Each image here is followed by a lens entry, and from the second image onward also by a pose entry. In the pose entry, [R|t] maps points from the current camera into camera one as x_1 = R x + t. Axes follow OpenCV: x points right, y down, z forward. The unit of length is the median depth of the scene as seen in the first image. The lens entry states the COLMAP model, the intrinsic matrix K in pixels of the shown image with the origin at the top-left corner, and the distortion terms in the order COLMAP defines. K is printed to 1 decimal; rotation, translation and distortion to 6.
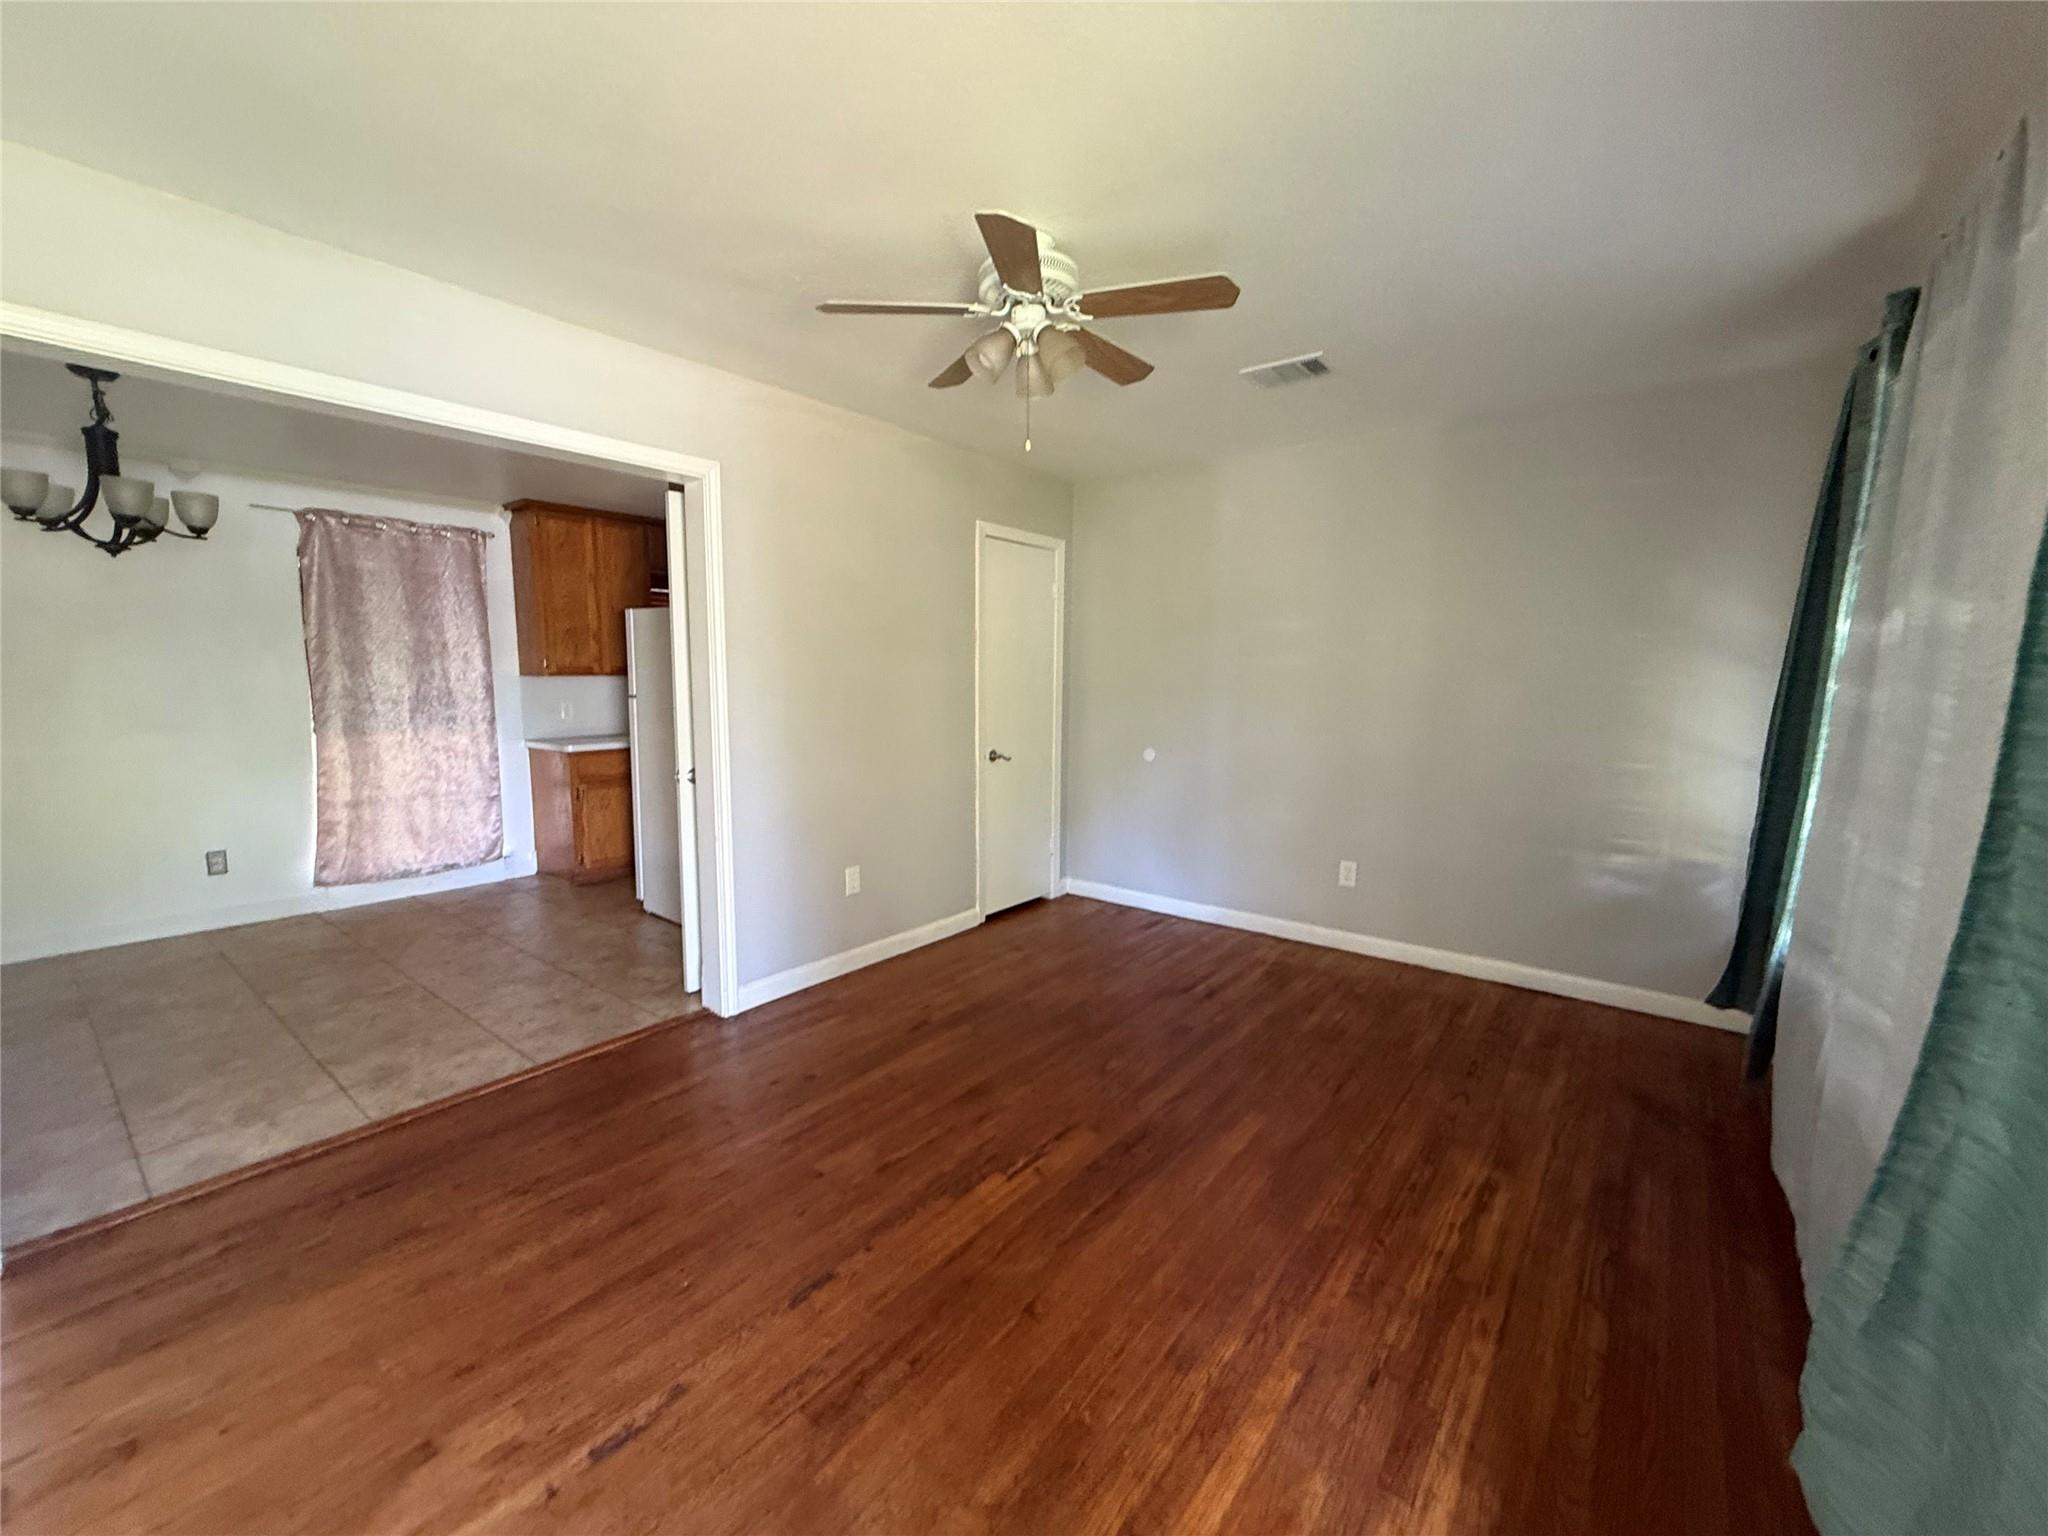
lens RADIAL K [[821.0, 0, 1026.7], [0, 821.0, 769.6], [0, 0, 1]] dist [0.000514, -0.000106]
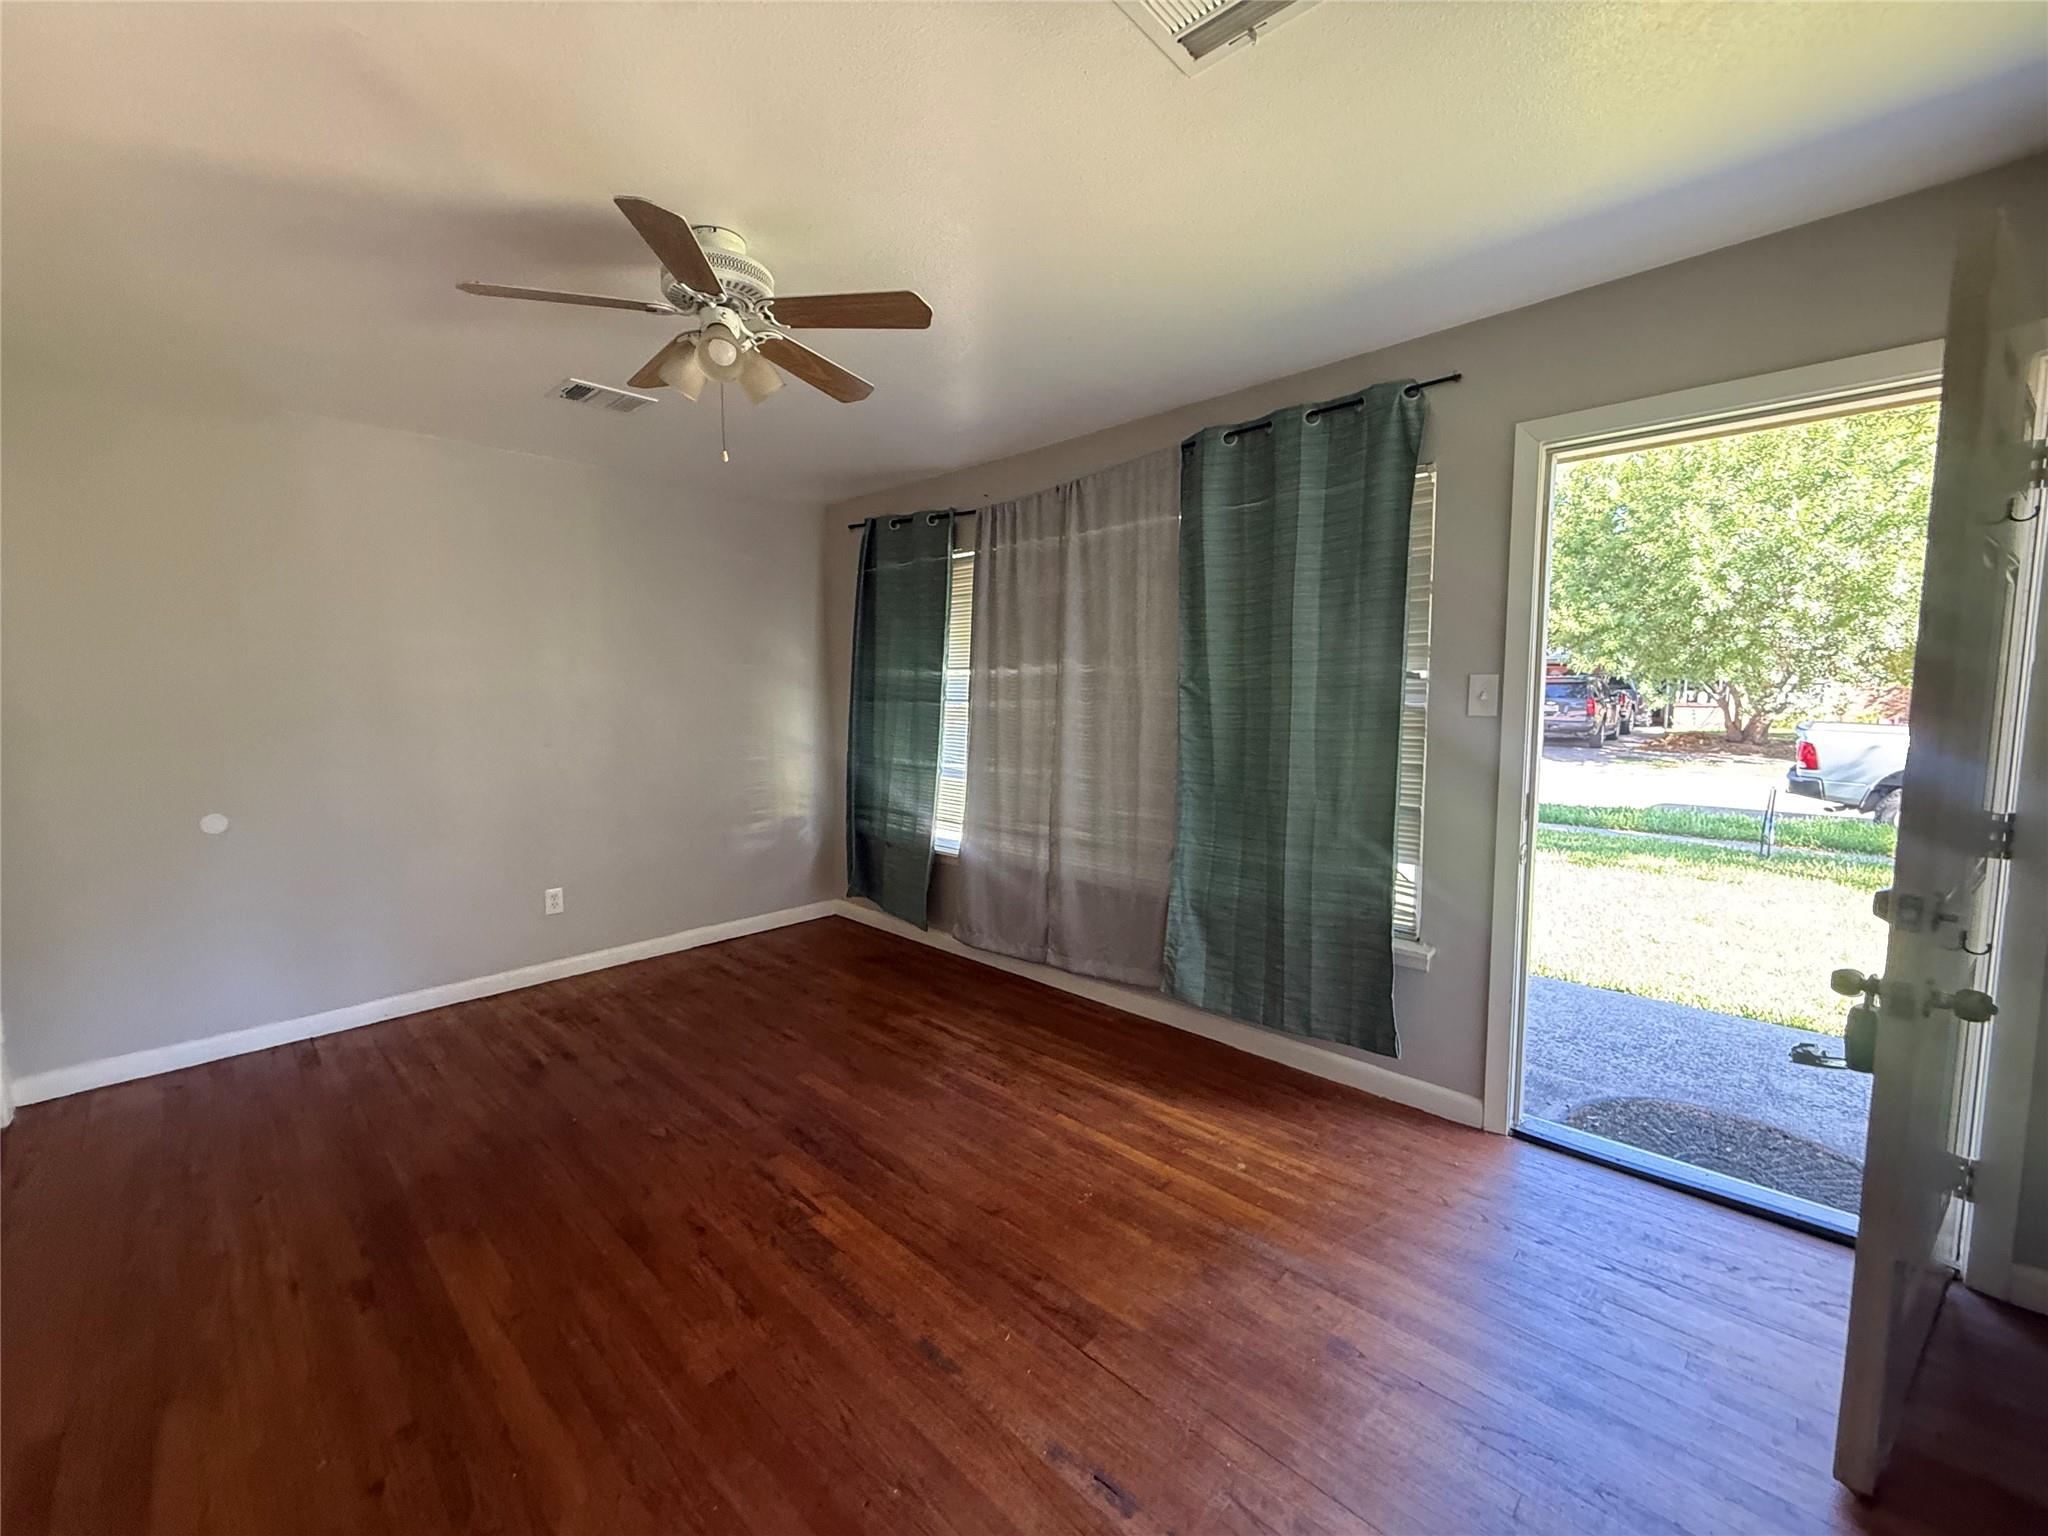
lens RADIAL K [[821.0, 0, 1019.4], [0, 821.0, 766.3], [0, 0, 1]] dist [0.000514, -0.000106]
pose [[0.093648, -0.099652, 0.990606, -0.769193], [0.124303, 0.988363, 0.087675, -0.072860], [-0.987815, 0.114925, 0.104946, 0.504802]]
